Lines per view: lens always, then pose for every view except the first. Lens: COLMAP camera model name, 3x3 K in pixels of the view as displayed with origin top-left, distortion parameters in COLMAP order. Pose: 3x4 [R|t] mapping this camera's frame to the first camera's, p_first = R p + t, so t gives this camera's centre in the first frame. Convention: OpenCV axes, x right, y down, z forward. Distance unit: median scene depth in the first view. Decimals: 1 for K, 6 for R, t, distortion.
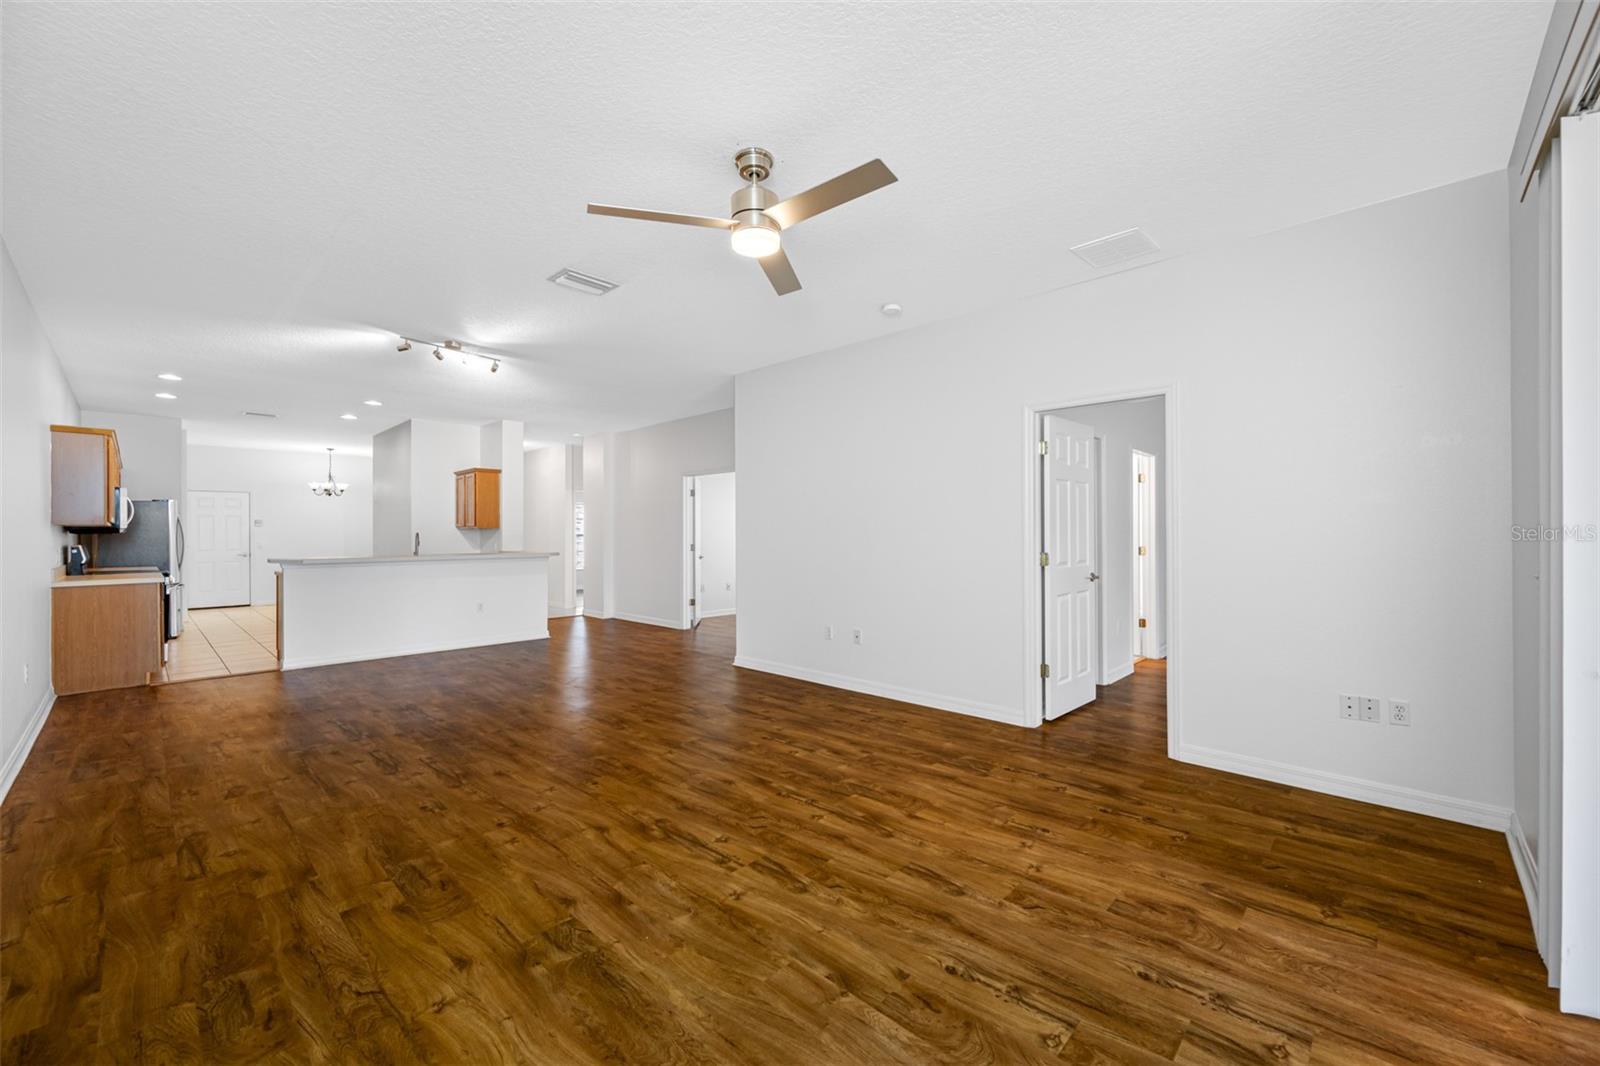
lens RADIAL K [[634.6, 0, 802.3], [0, 634.6, 534.3], [0, 0, 1]] dist [0.000663, 0.000100]
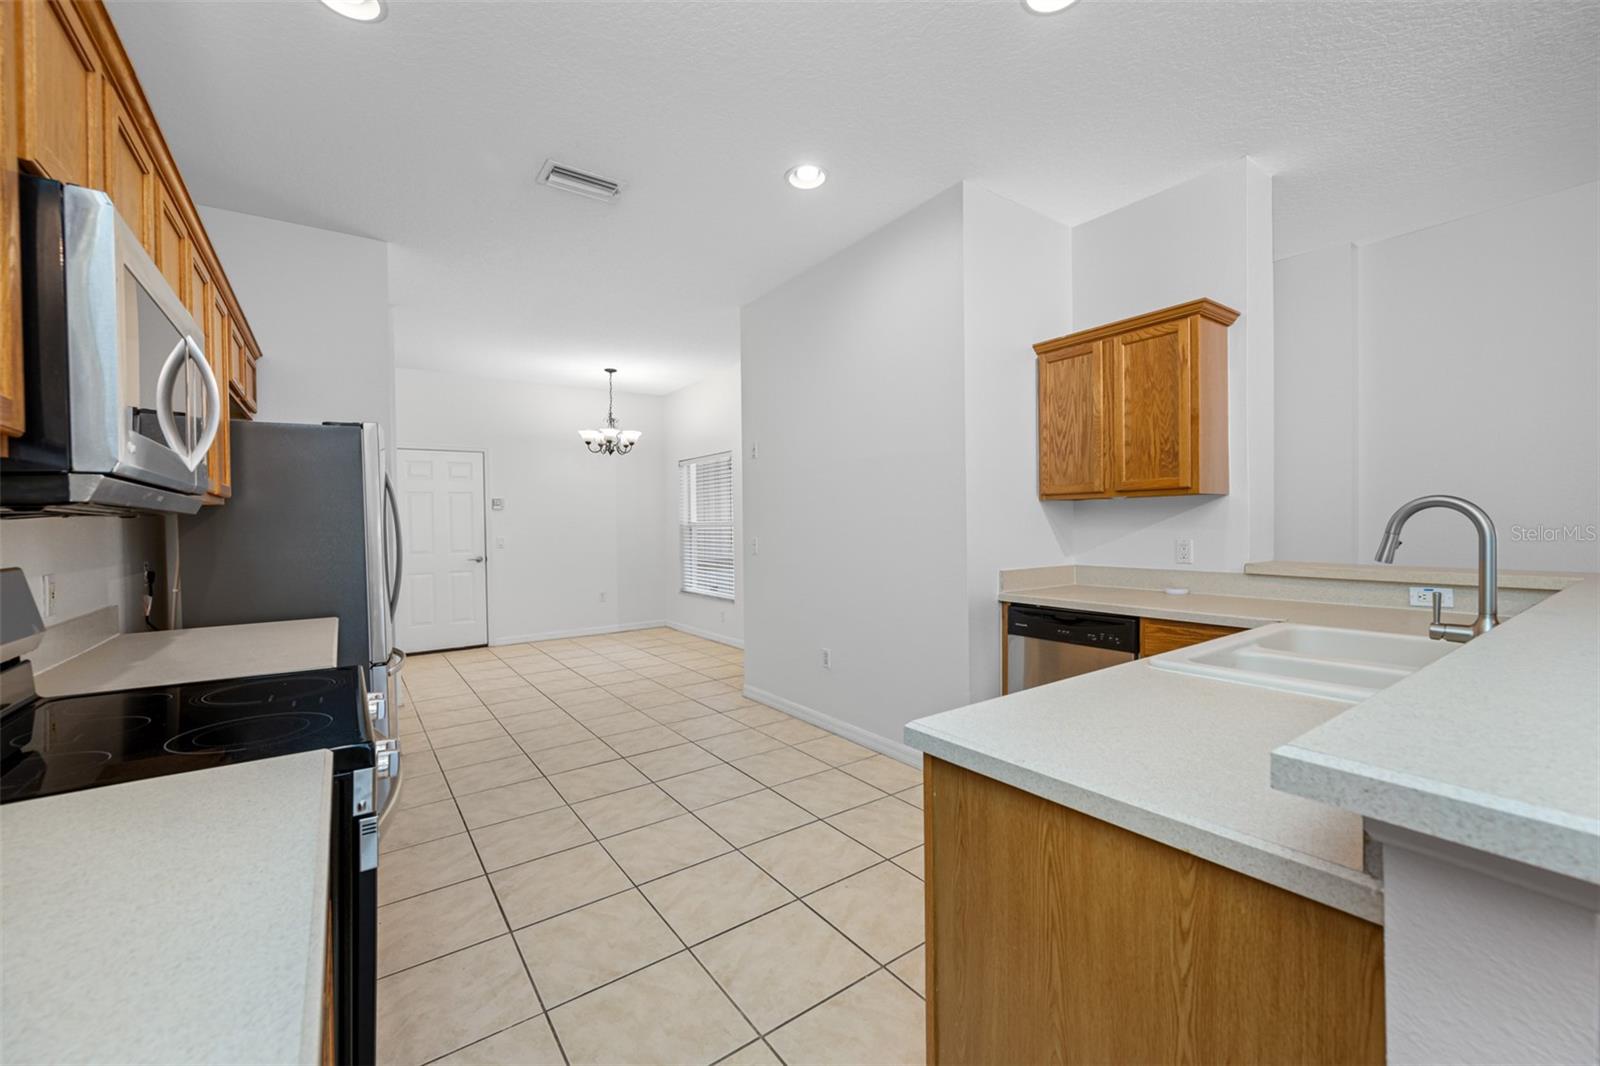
lens RADIAL K [[634.6, 0, 796.8], [0, 634.6, 532.1], [0, 0, 1]] dist [0.000663, 0.000100]
pose [[0.982269, -0.007627, -0.187320, -0.478648], [0.009766, 0.999897, 0.010497, 0.004455], [0.187221, -0.012141, 0.982243, 0.480089]]
